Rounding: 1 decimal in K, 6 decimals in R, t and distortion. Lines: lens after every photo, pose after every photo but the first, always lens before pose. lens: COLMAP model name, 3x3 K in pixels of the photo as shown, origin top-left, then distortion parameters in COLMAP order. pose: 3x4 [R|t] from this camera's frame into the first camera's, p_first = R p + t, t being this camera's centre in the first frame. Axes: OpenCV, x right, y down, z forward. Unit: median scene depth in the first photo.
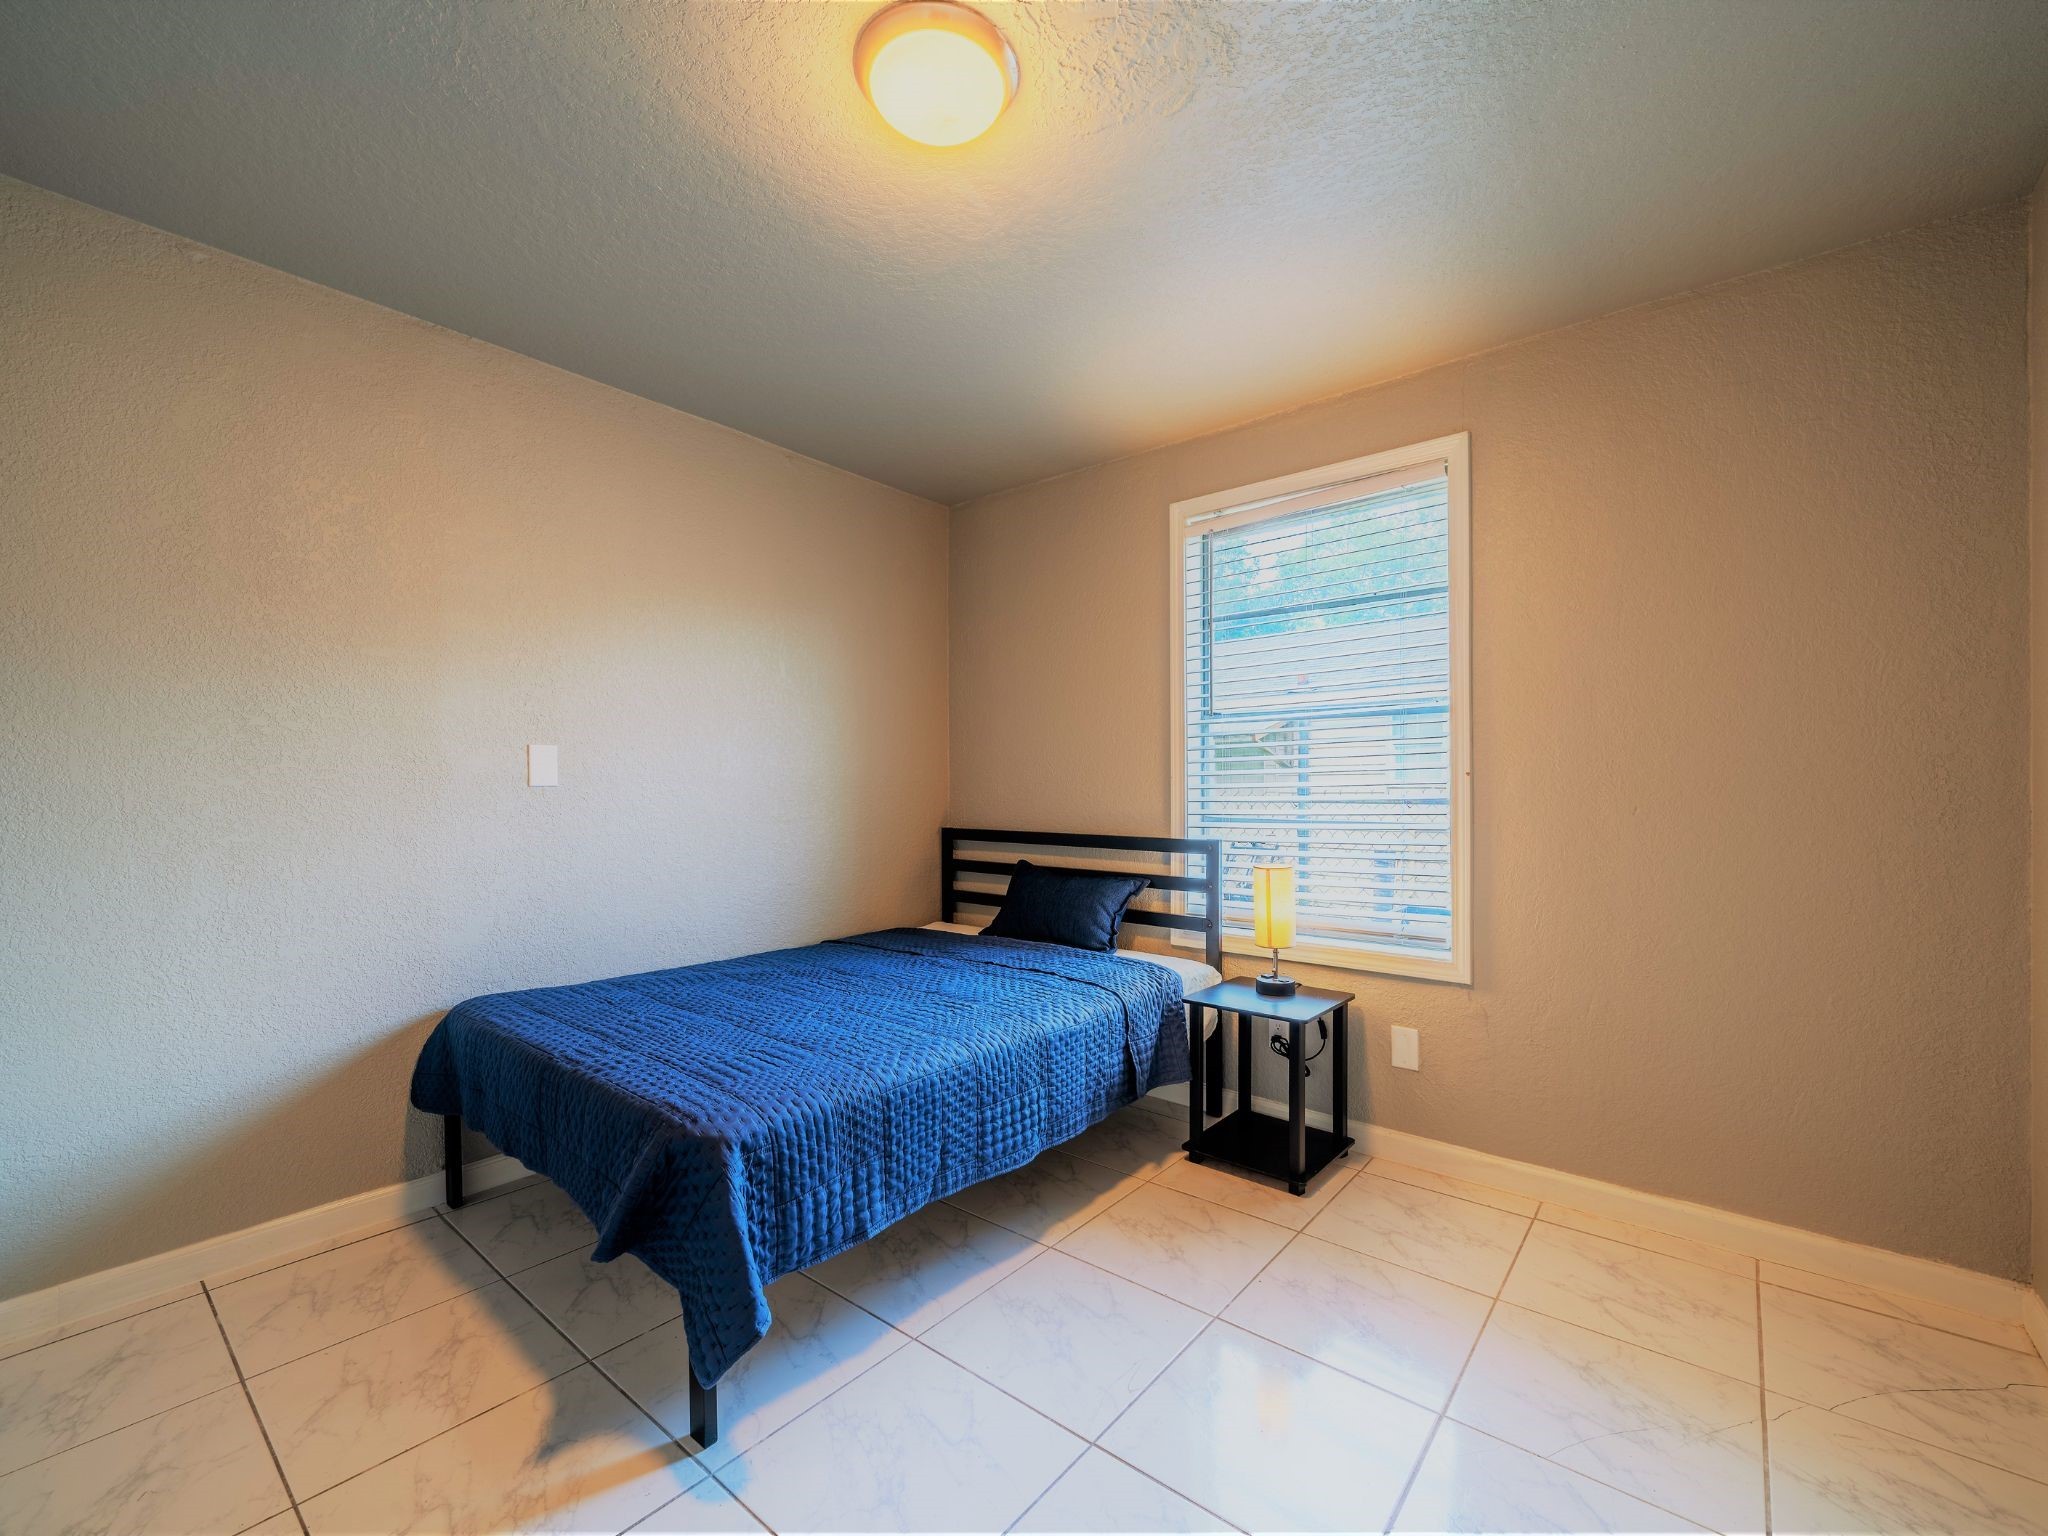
lens RADIAL K [[916.1, 0, 1022.7], [0, 916.1, 792.7], [0, 0, 1]] dist [-0.002499, -0.000874]
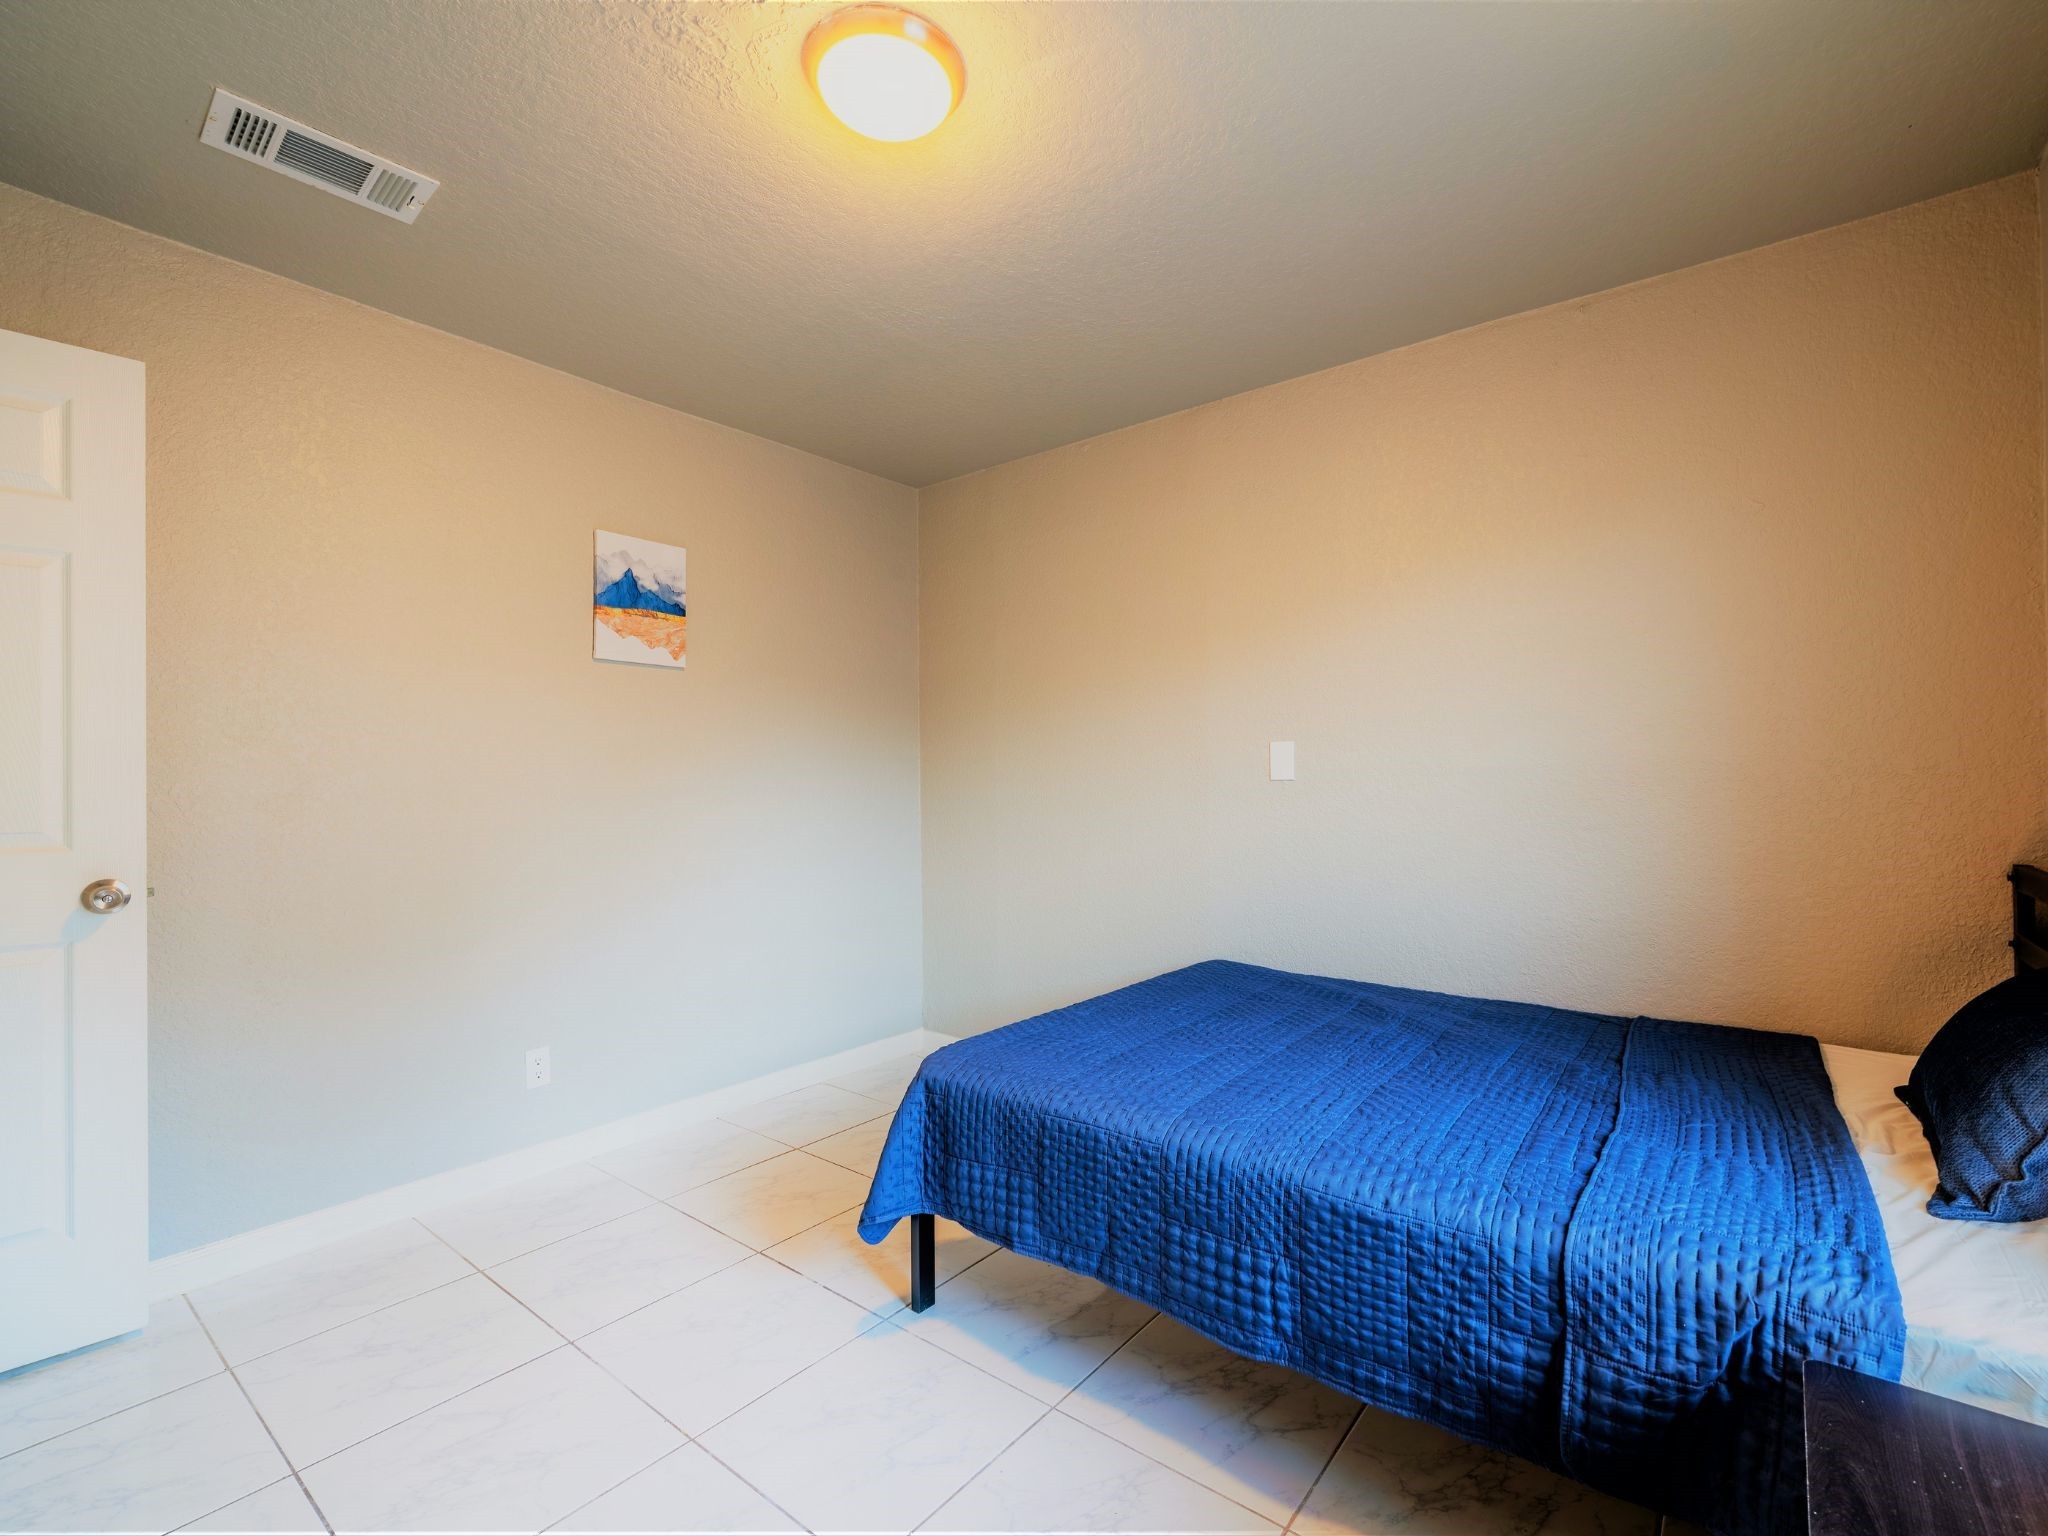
lens RADIAL K [[916.1, 0, 1022.7], [0, 916.1, 792.7], [0, 0, 1]] dist [-0.002499, -0.000874]
pose [[-0.013260, 0.008472, -0.999876, 0.686354], [-0.000574, 0.999964, 0.008480, -0.001196], [0.999912, 0.000687, -0.013255, 0.893488]]
